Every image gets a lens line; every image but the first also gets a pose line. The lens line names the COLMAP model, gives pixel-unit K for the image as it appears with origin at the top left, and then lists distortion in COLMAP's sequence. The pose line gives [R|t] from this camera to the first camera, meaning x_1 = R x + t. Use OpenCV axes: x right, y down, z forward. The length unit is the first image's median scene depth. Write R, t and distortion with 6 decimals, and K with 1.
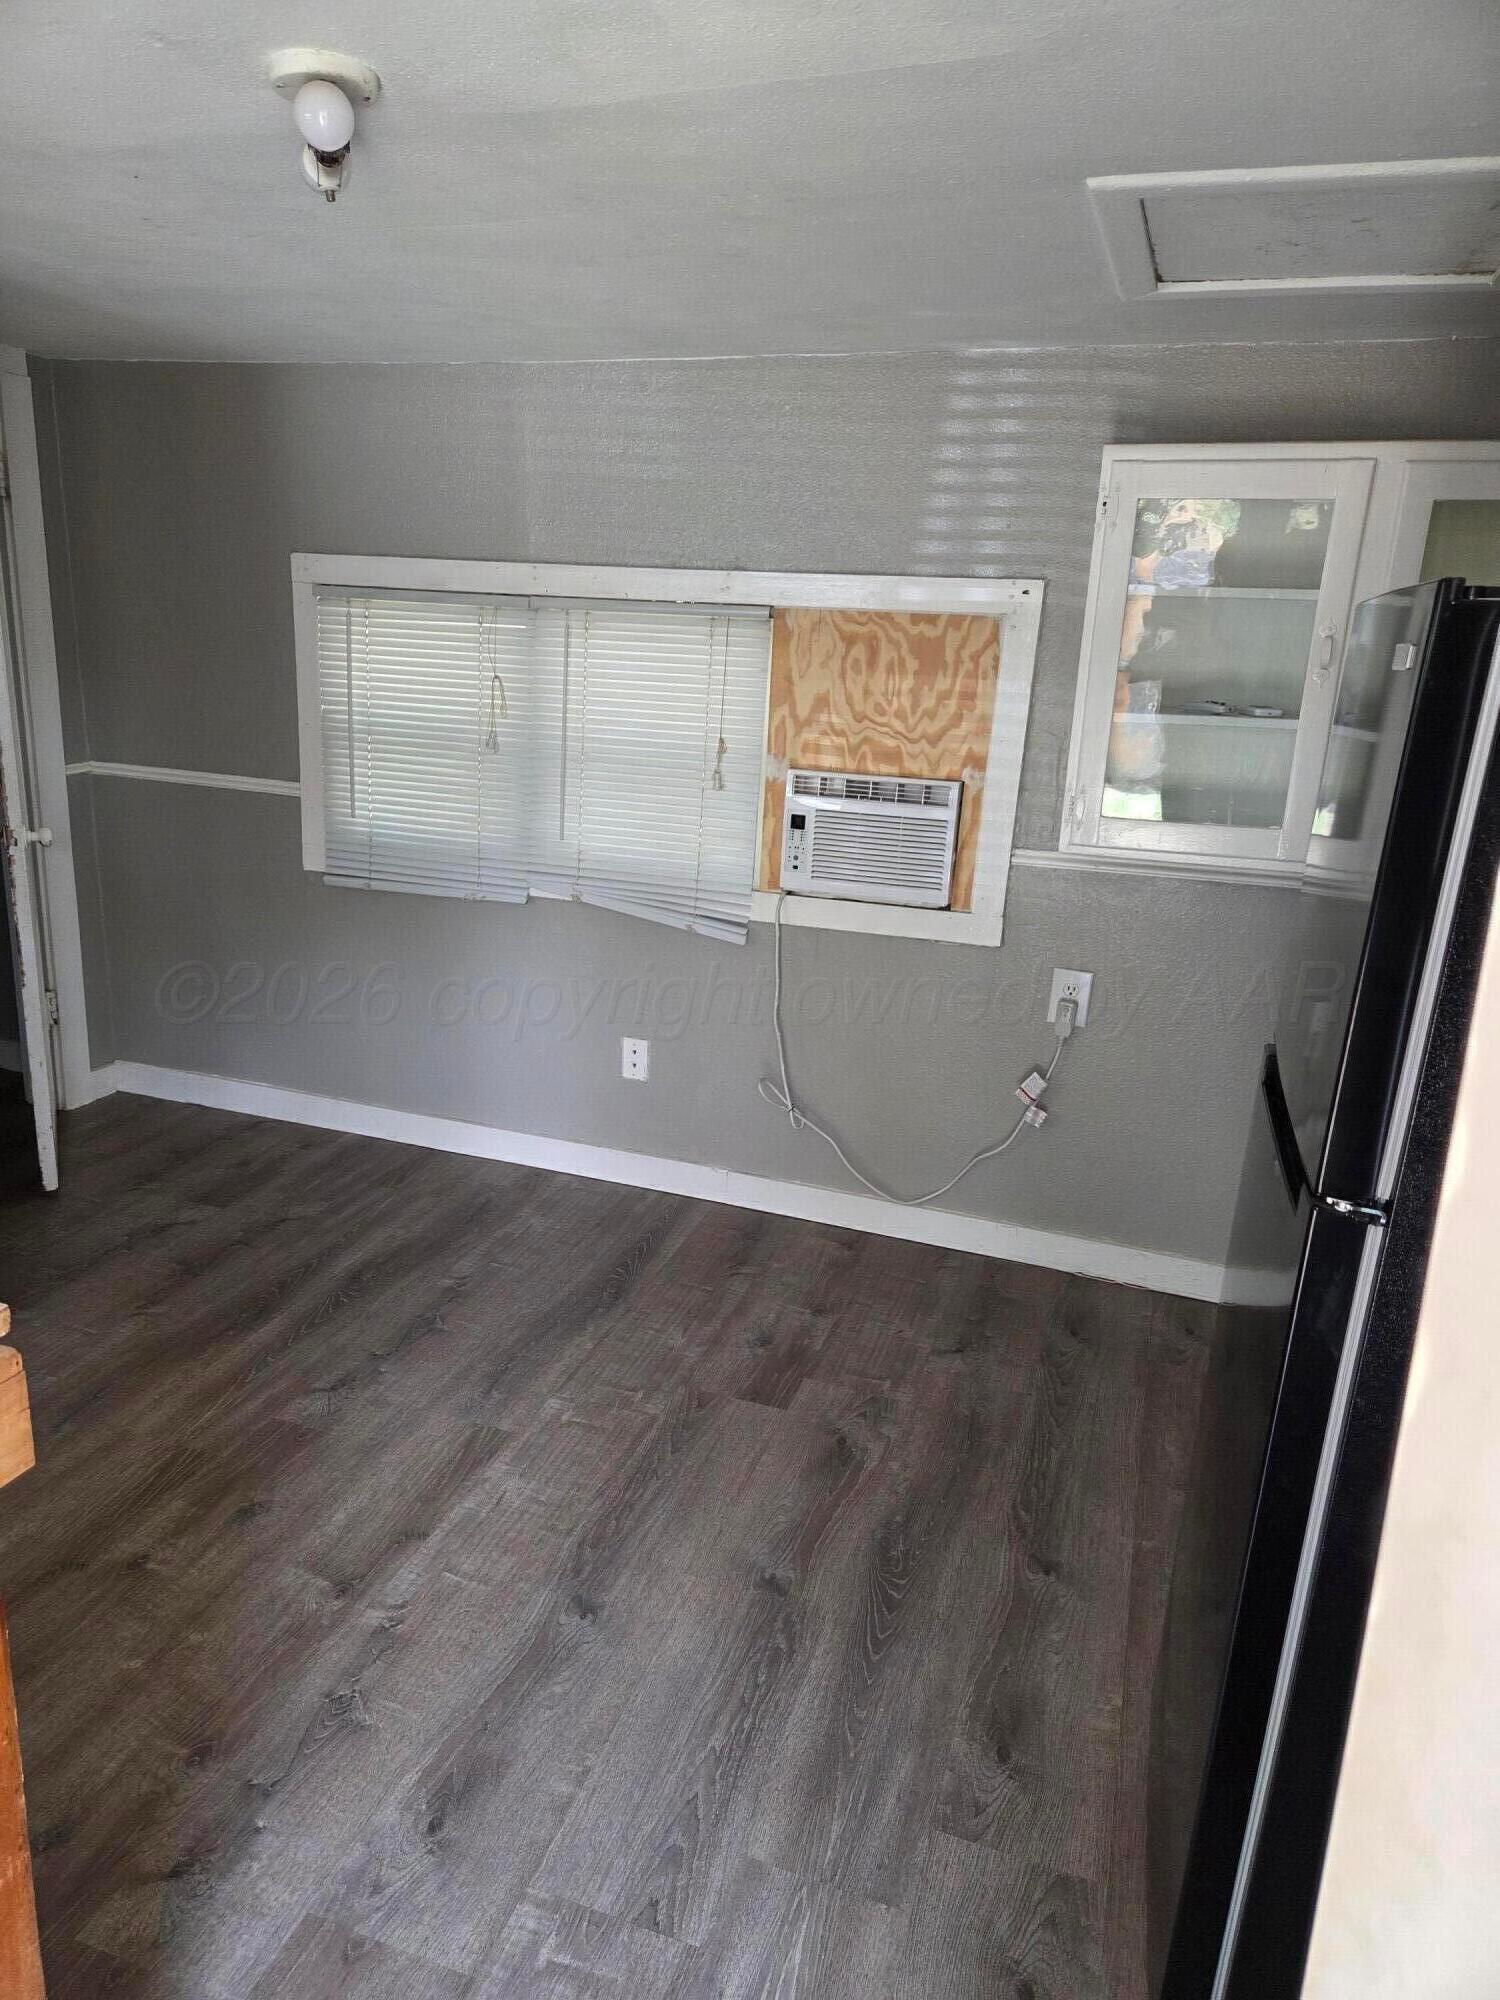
lens RADIAL K [[1337.2, 0, 744.7], [0, 1337.2, 990.7], [0, 0, 1]] dist [0.053338, -0.053356]
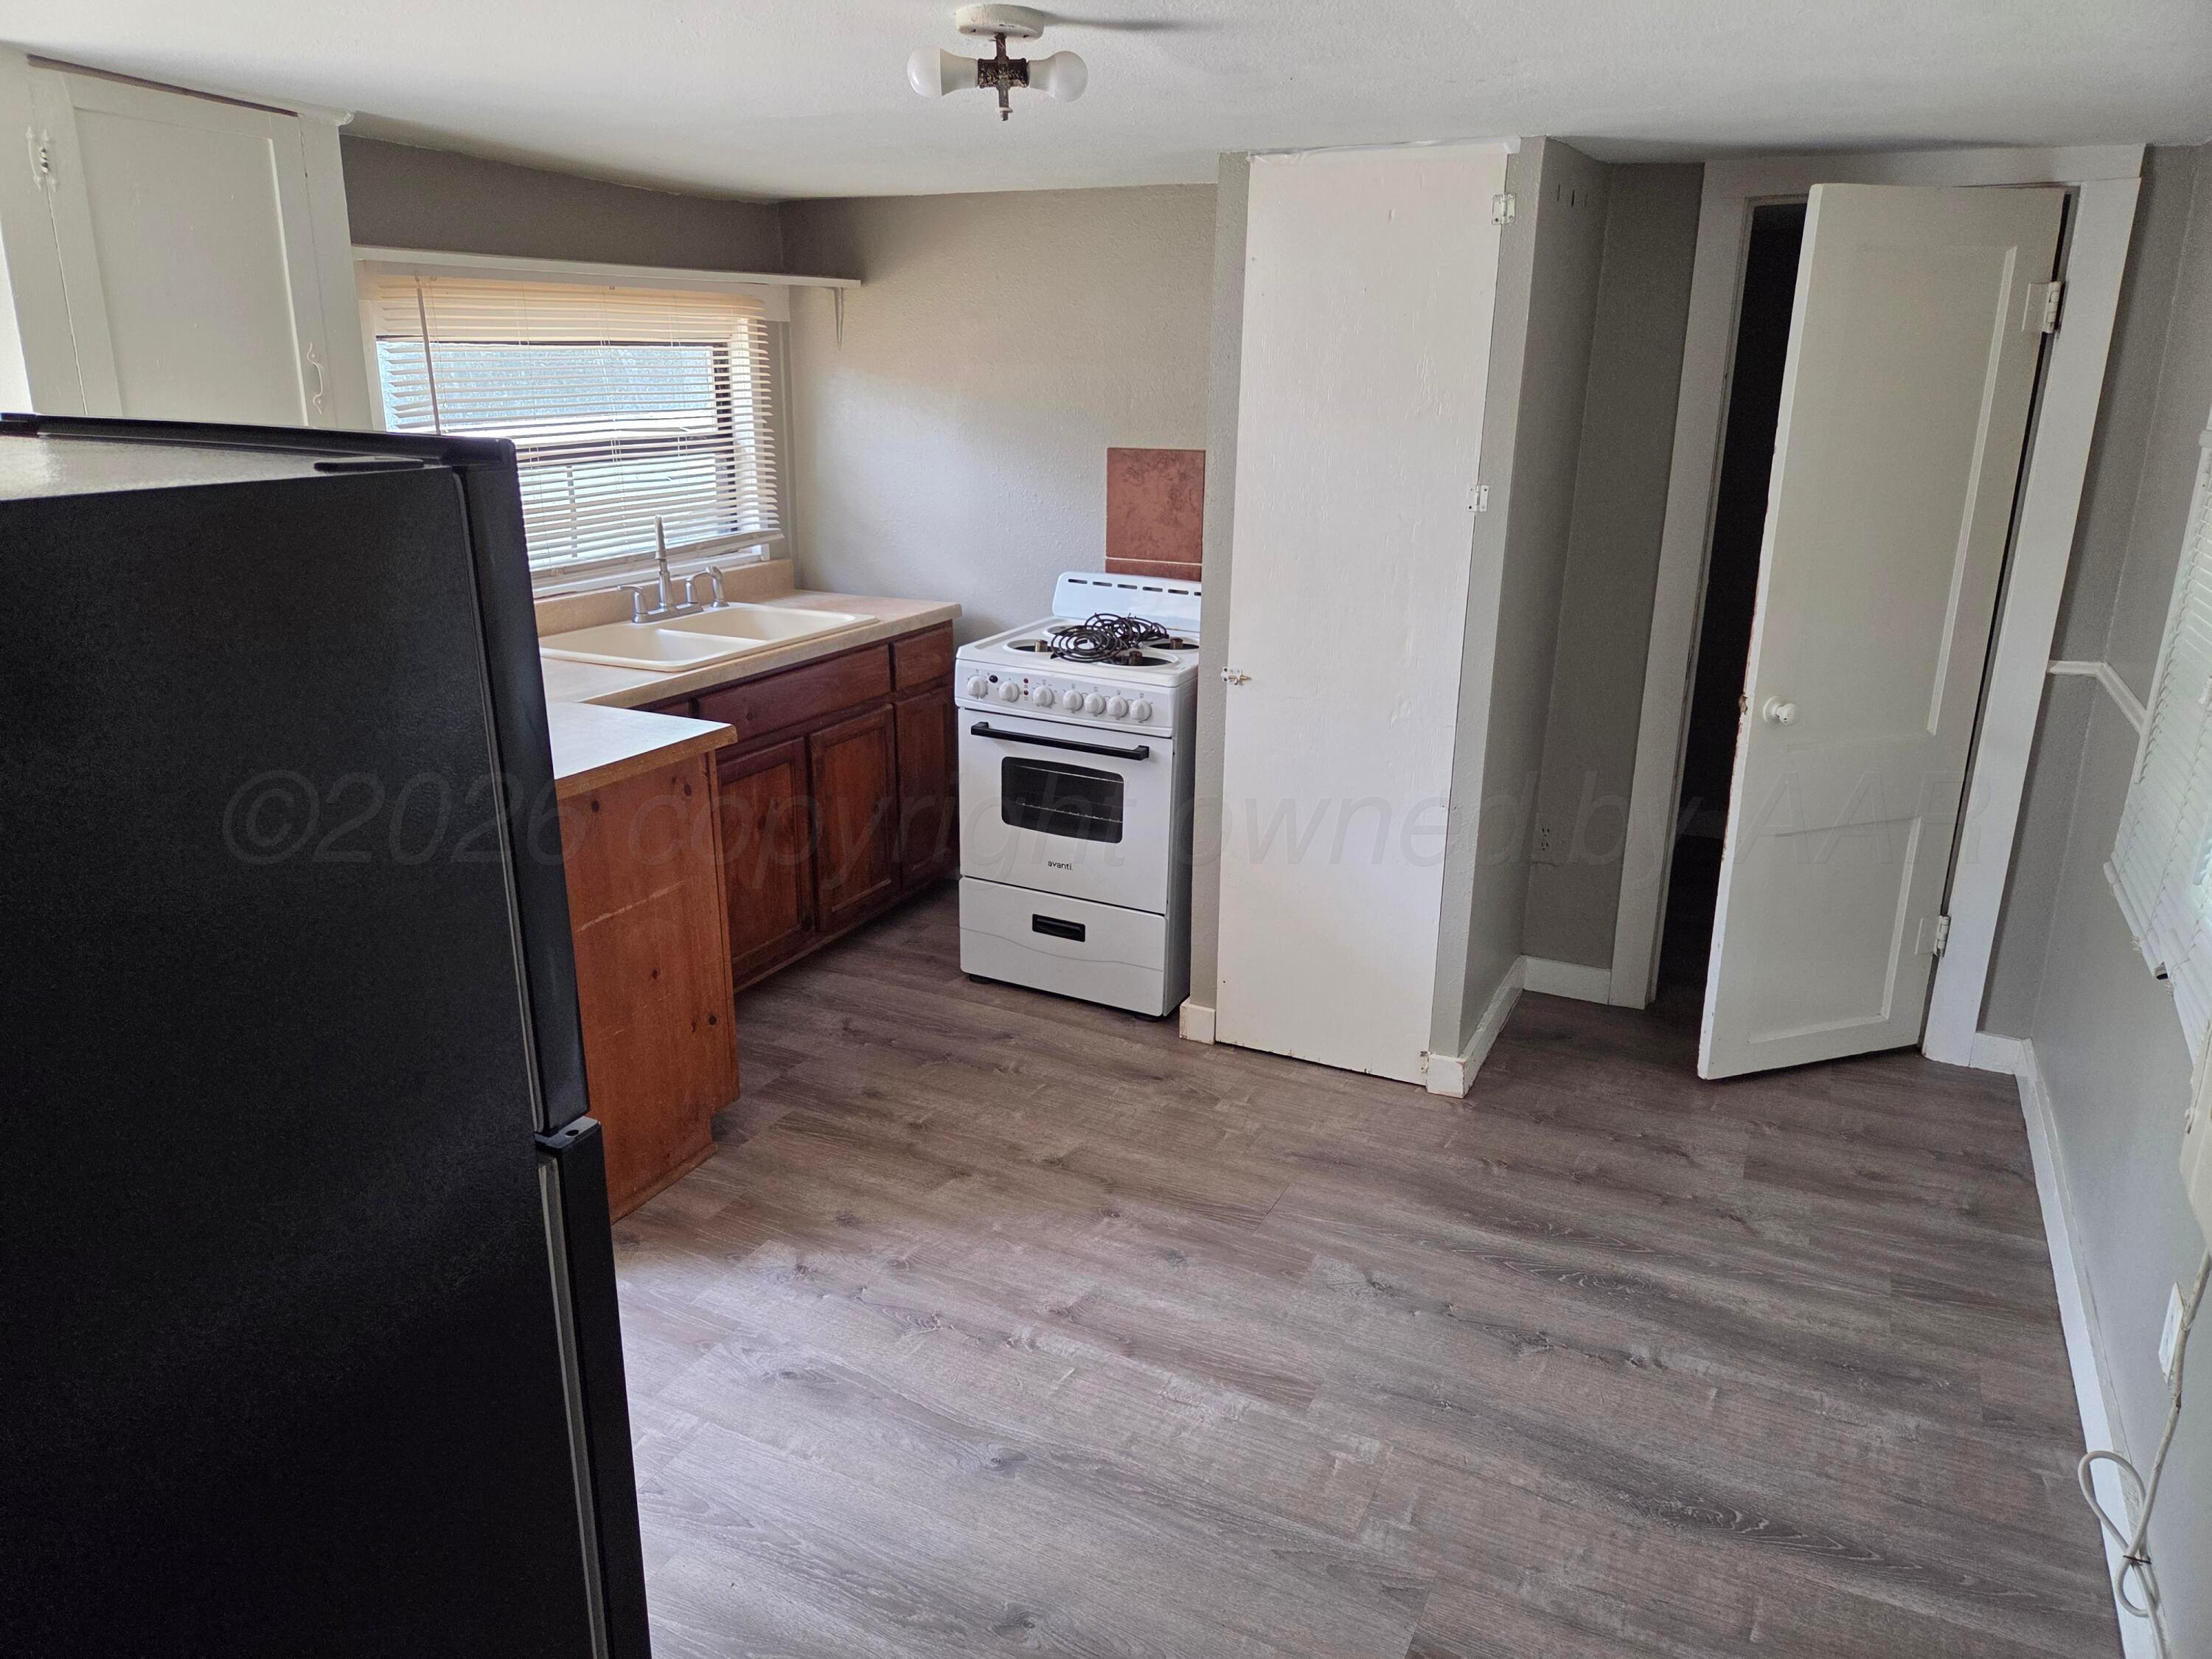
lens RADIAL K [[1478.9, 0, 1096.8], [0, 1478.9, 835.0], [0, 0, 1]] dist [0.053338, -0.053356]
pose [[-0.142889, 0.241299, -0.959874, 0.548478], [-0.279989, 0.920355, 0.273044, -0.188618], [0.949310, 0.307769, -0.063948, 0.677582]]
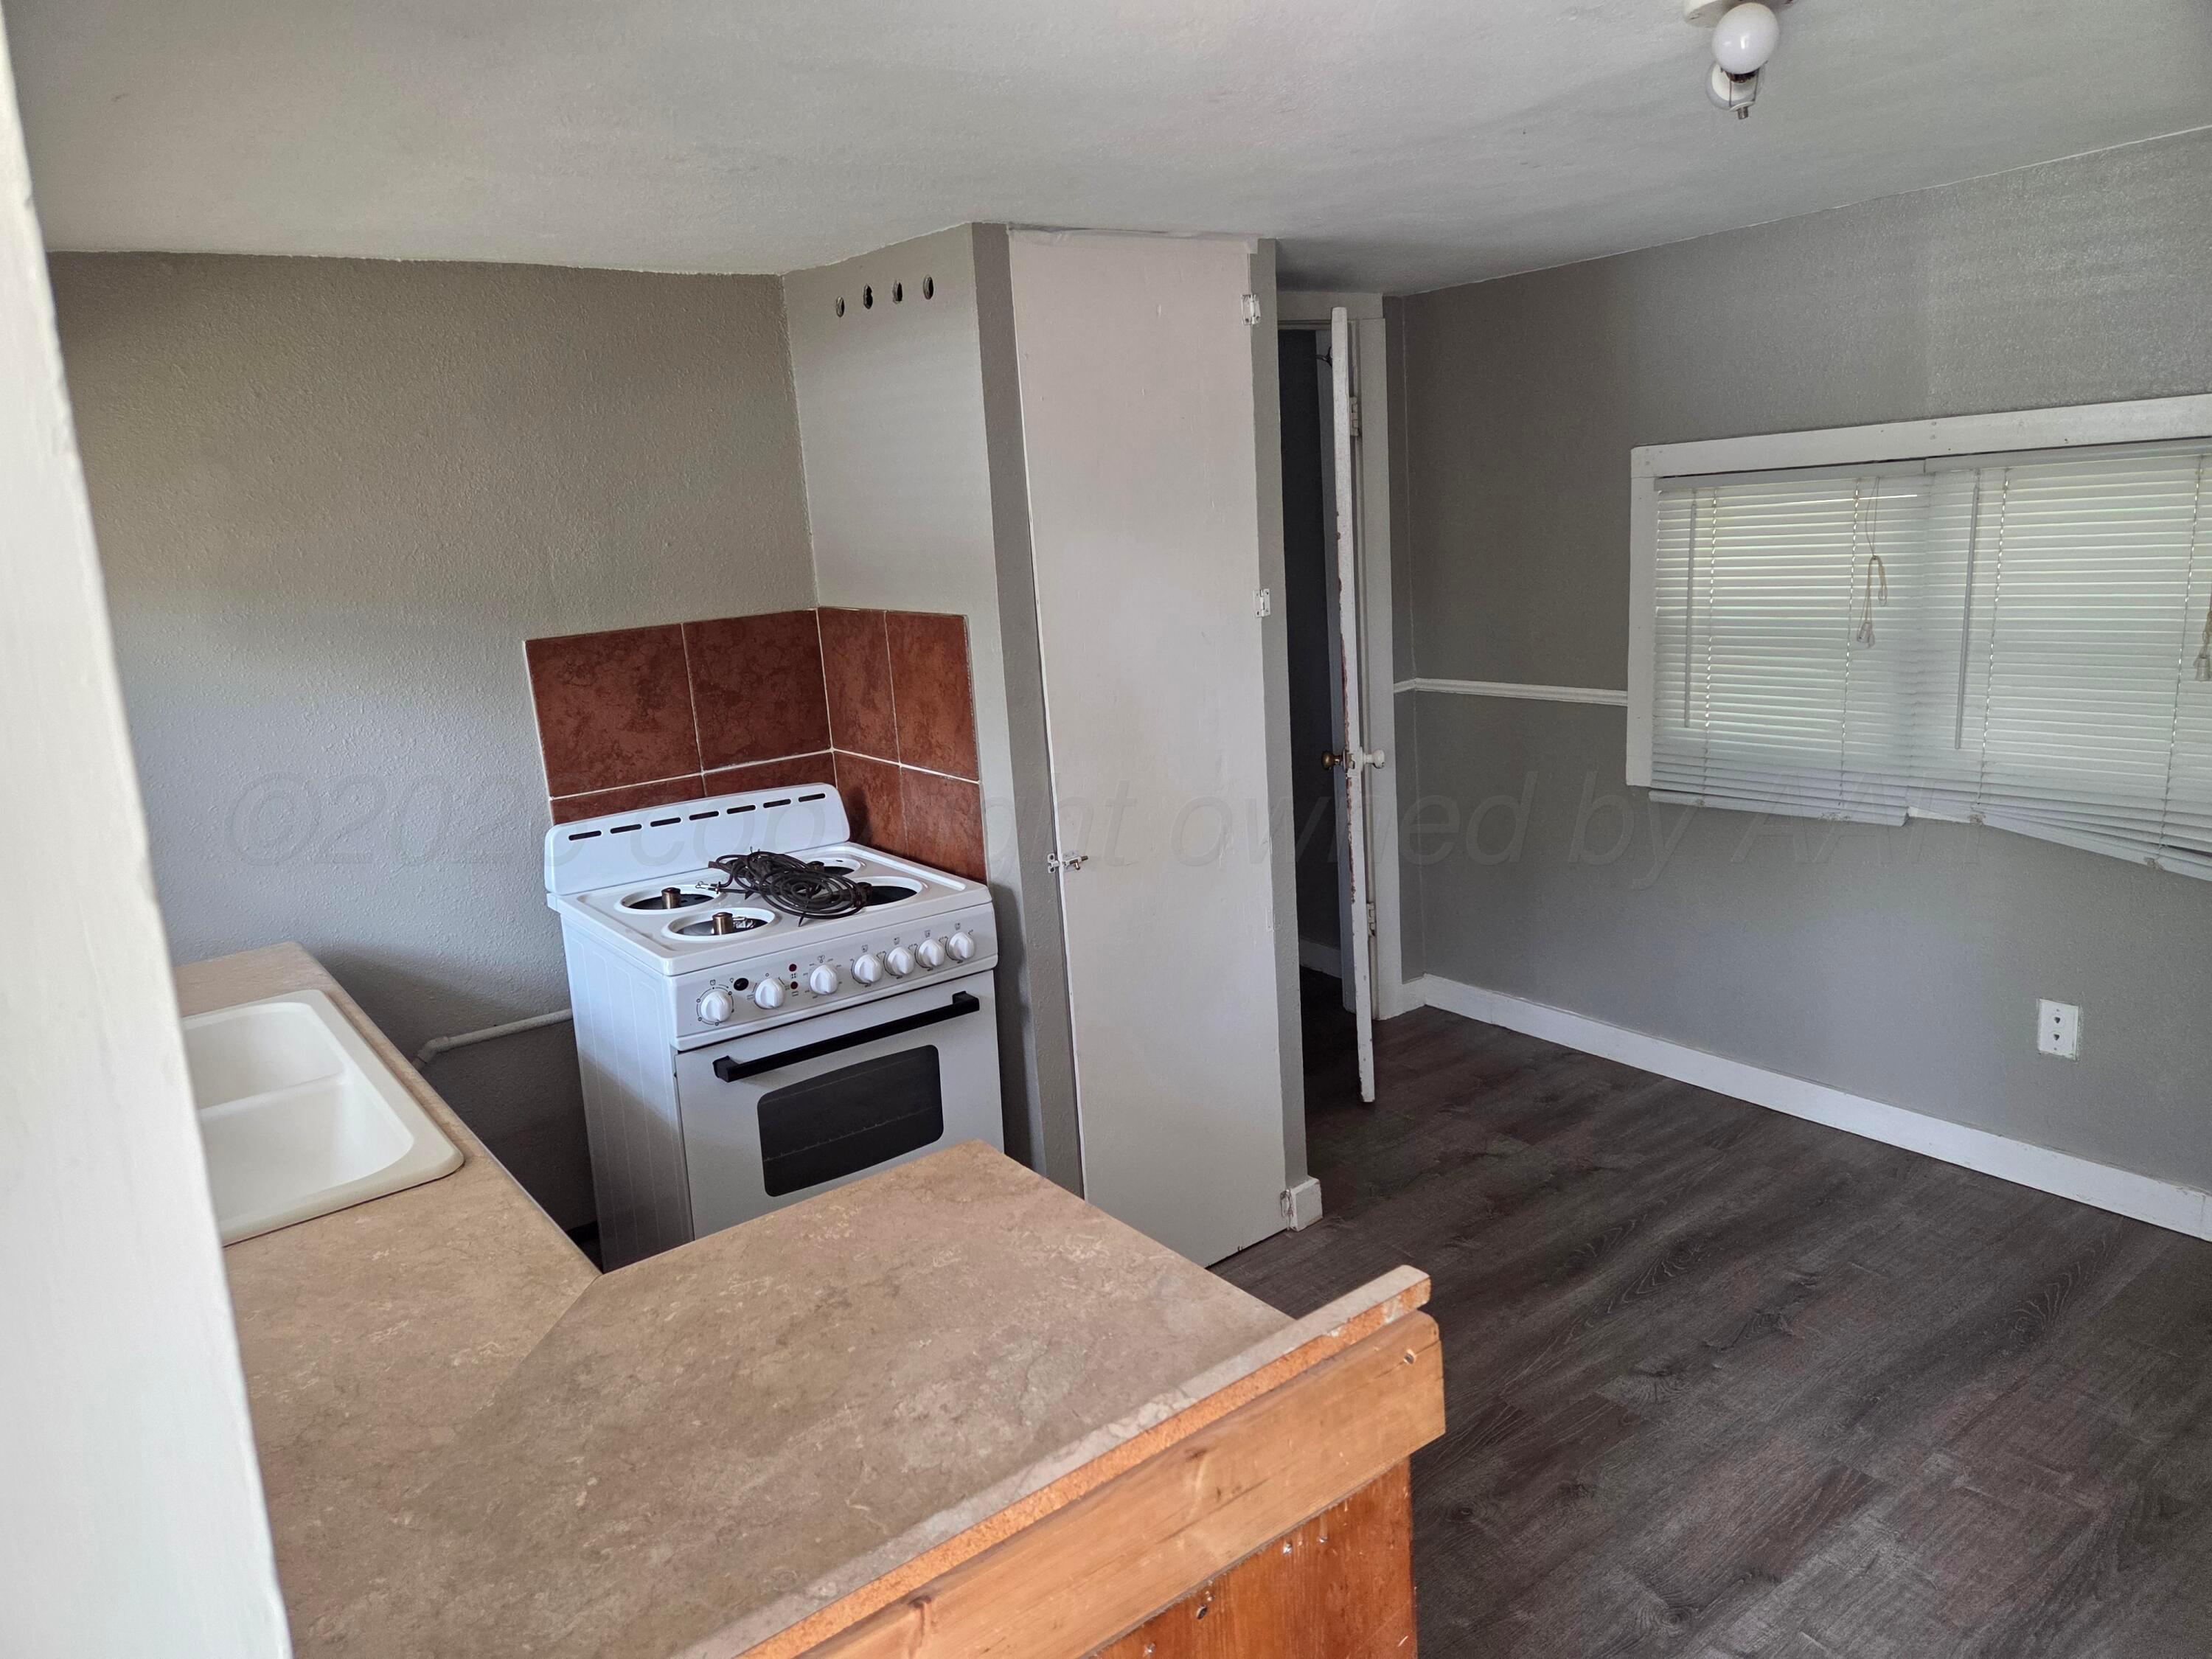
lens RADIAL K [[1478.9, 0, 1093.9], [0, 1478.9, 826.0], [0, 0, 1]] dist [0.053338, -0.053356]
pose [[0.803626, 0.016685, -0.594901, -0.019735], [-0.040868, 0.998794, -0.027194, -0.022574], [0.593730, 0.046166, 0.803339, -0.031968]]
